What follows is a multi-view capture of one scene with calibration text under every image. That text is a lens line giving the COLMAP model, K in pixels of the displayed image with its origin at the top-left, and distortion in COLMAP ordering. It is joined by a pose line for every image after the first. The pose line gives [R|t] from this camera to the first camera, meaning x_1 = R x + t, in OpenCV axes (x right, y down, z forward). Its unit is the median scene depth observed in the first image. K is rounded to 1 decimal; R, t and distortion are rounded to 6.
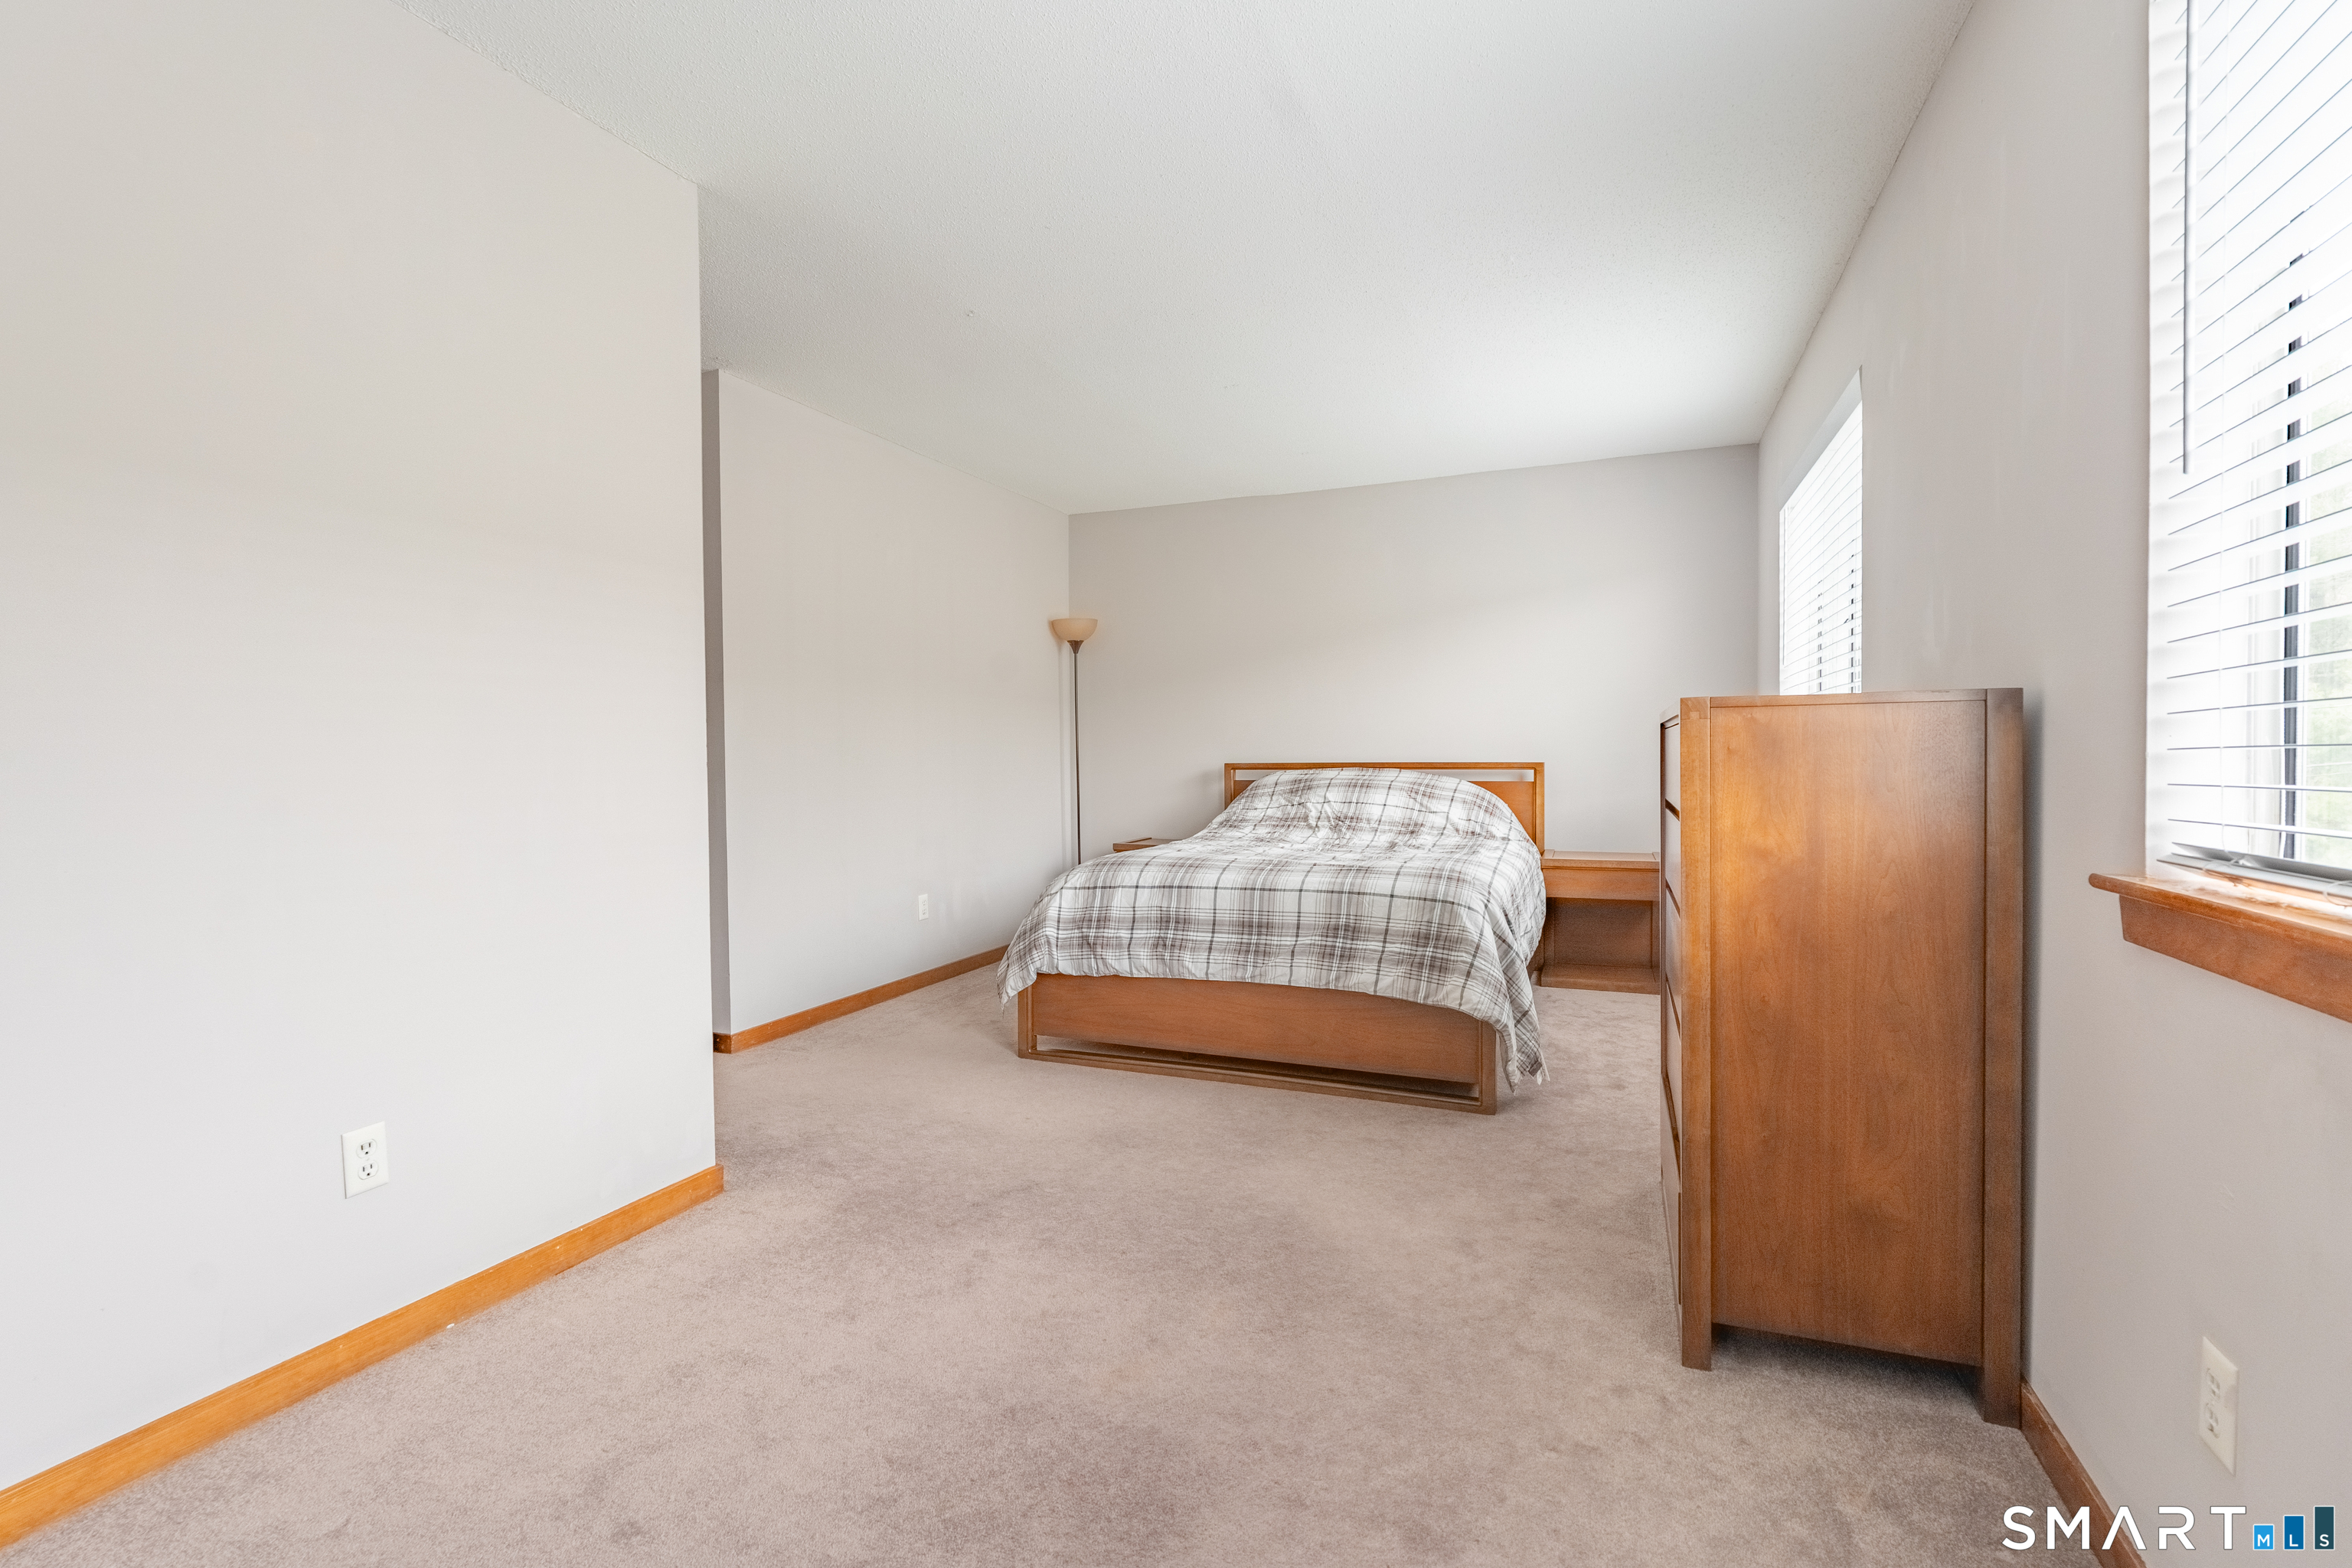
lens RADIAL K [[1076.1, 0, 1179.8], [0, 1076.1, 771.0], [0, 0, 1]] dist [-0.001789, -0.000474]
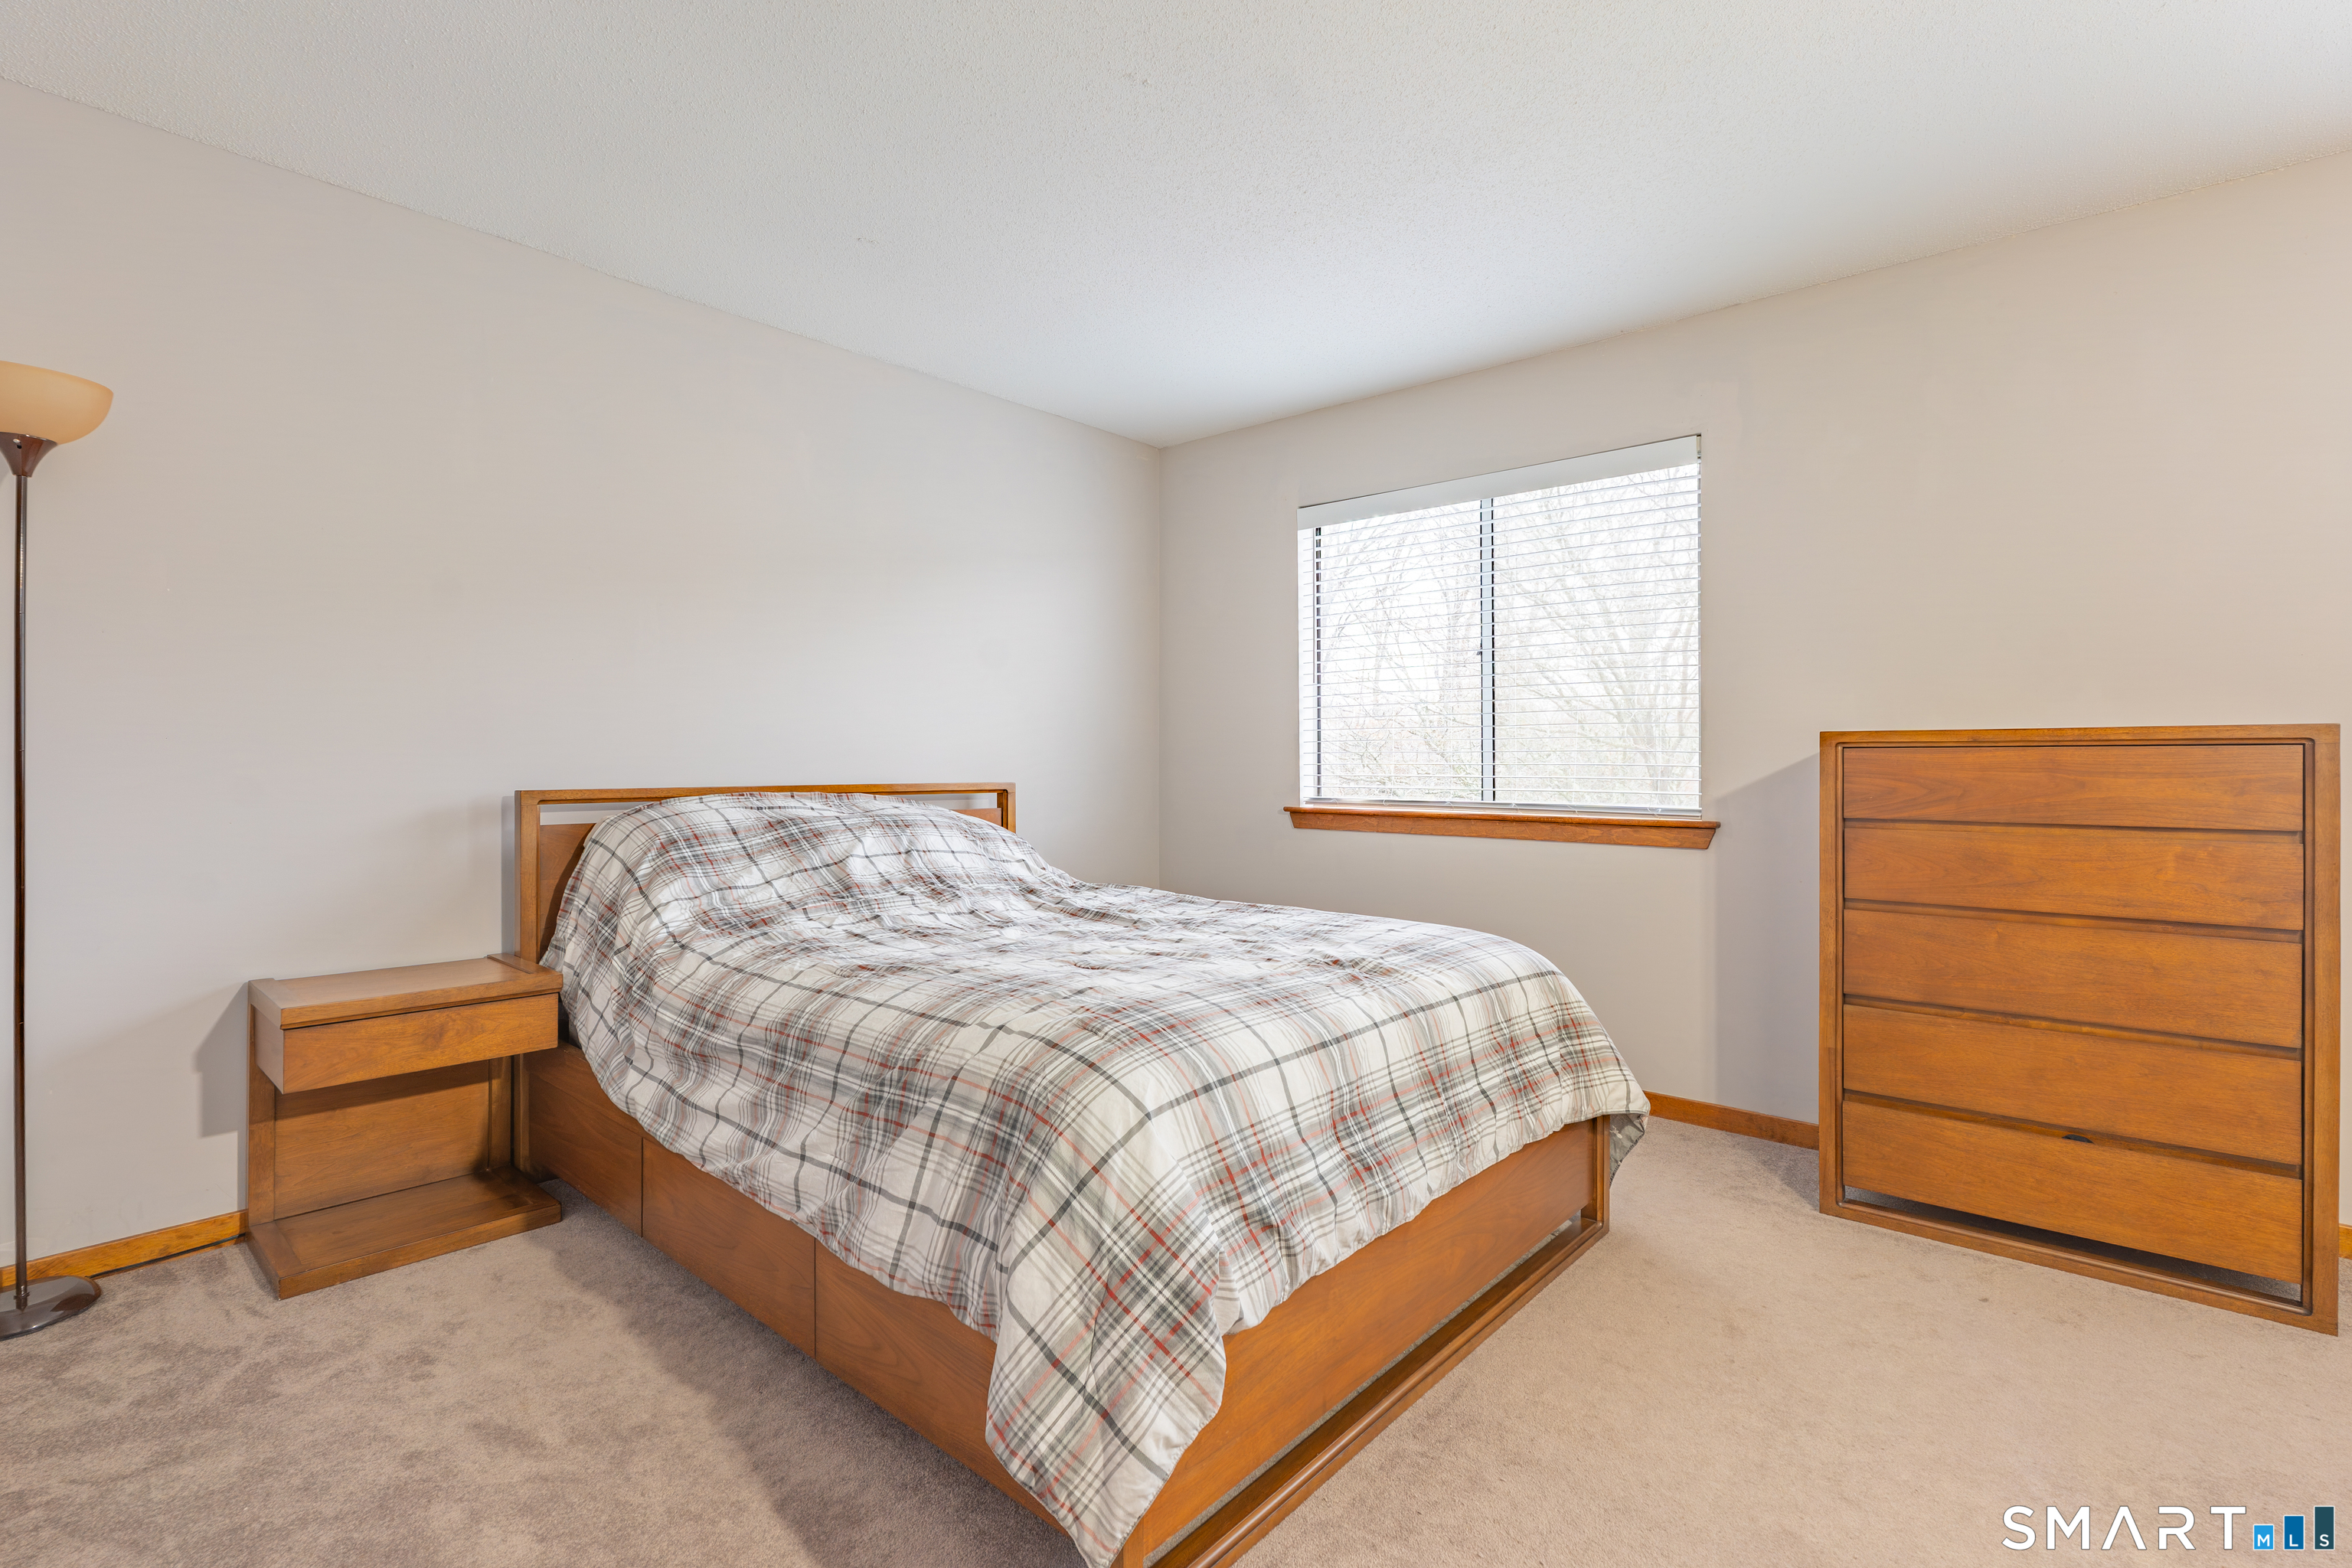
lens RADIAL K [[1076.1, 0, 1179.8], [0, 1076.1, 771.0], [0, 0, 1]] dist [-0.001789, -0.000474]
pose [[0.327640, 0.027396, 0.944405, -0.377423], [0.001401, 0.999564, -0.029482, -0.001607], [-0.944802, 0.010983, 0.327459, 0.692883]]
